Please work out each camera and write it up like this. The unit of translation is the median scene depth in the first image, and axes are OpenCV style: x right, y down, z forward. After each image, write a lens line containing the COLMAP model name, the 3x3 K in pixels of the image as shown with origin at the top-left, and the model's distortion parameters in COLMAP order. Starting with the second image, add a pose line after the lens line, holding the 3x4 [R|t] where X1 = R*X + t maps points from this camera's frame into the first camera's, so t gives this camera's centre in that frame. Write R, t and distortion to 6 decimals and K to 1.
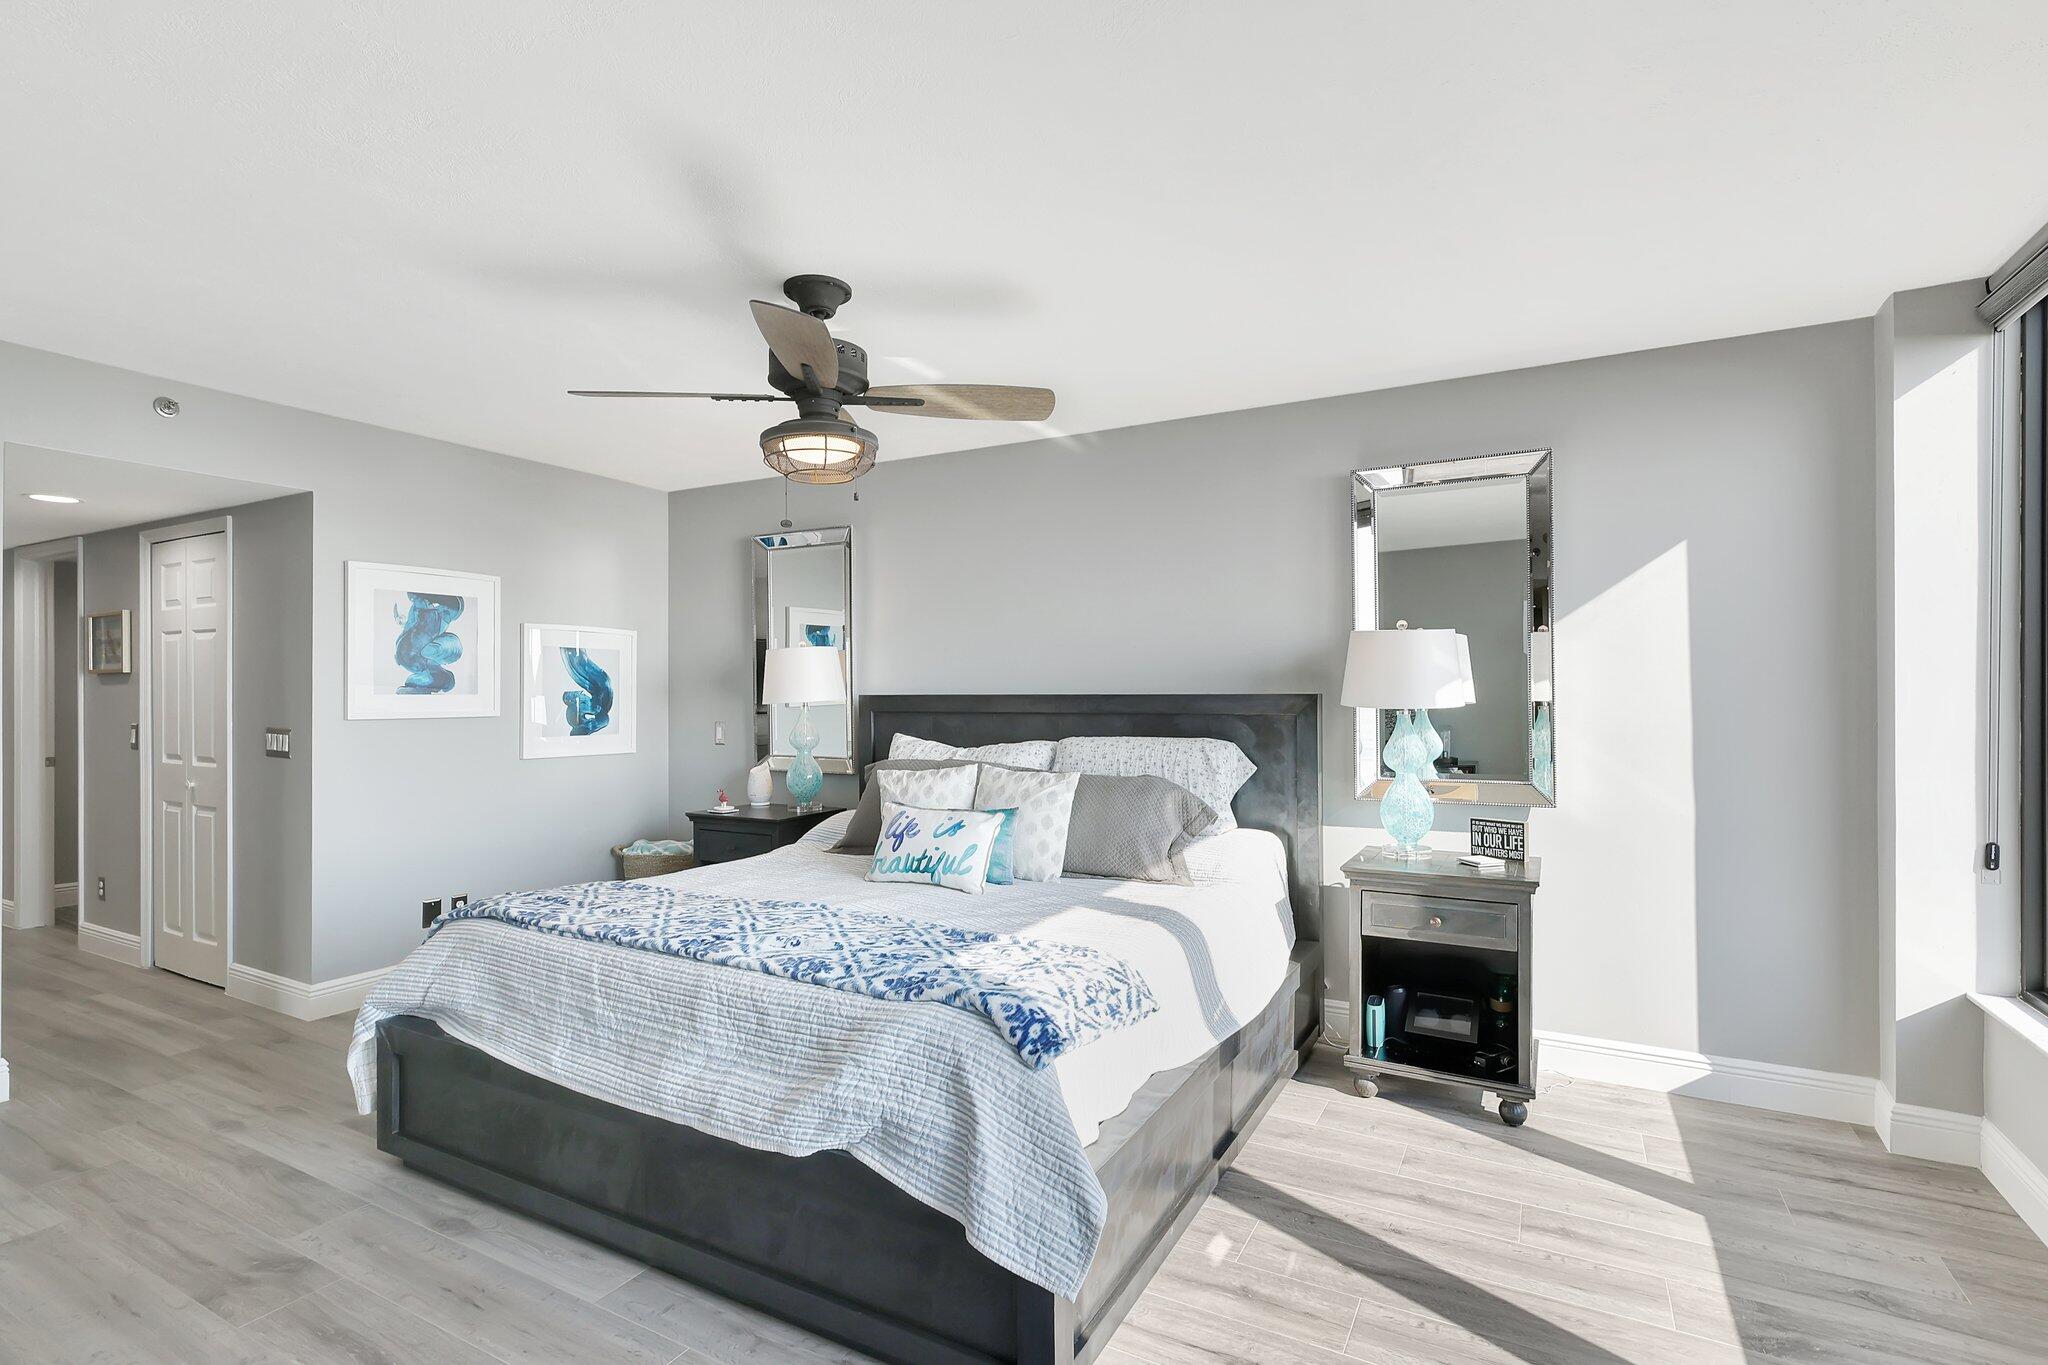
lens RADIAL K [[952.5, 0, 1023.8], [0, 952.5, 691.3], [0, 0, 1]] dist [-0.002511, 0.001884]
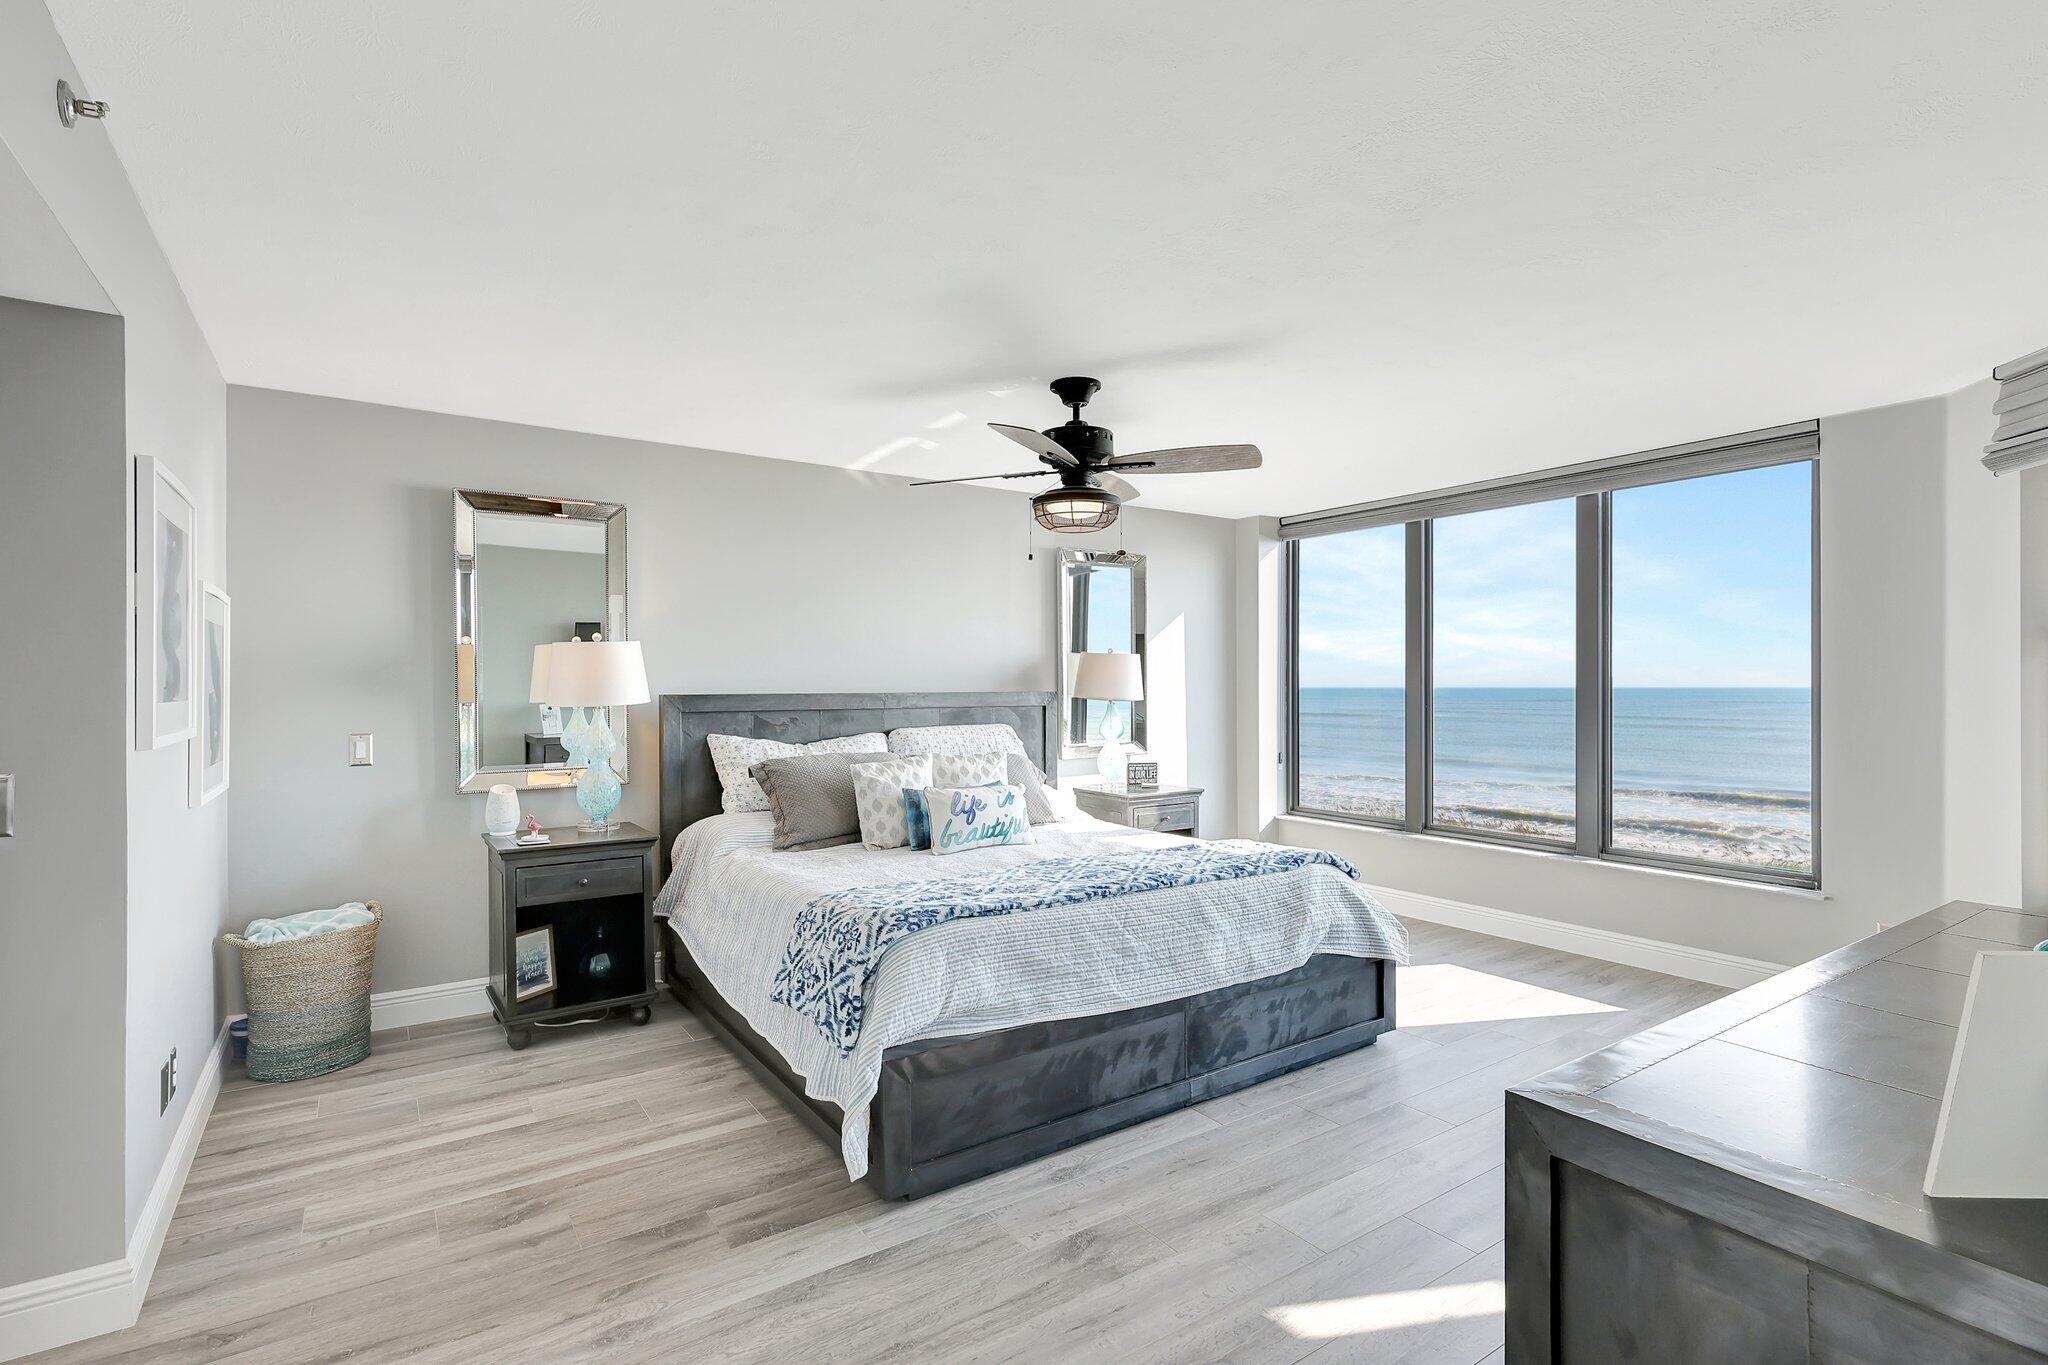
lens RADIAL K [[952.5, 0, 1014.1], [0, 952.5, 686.1], [0, 0, 1]] dist [-0.002511, 0.001884]
pose [[0.465848, 0.000816, 0.884864, -1.514125], [-0.004466, 0.999989, 0.001429, -0.011108], [-0.884853, -0.004617, 0.465847, 0.502935]]
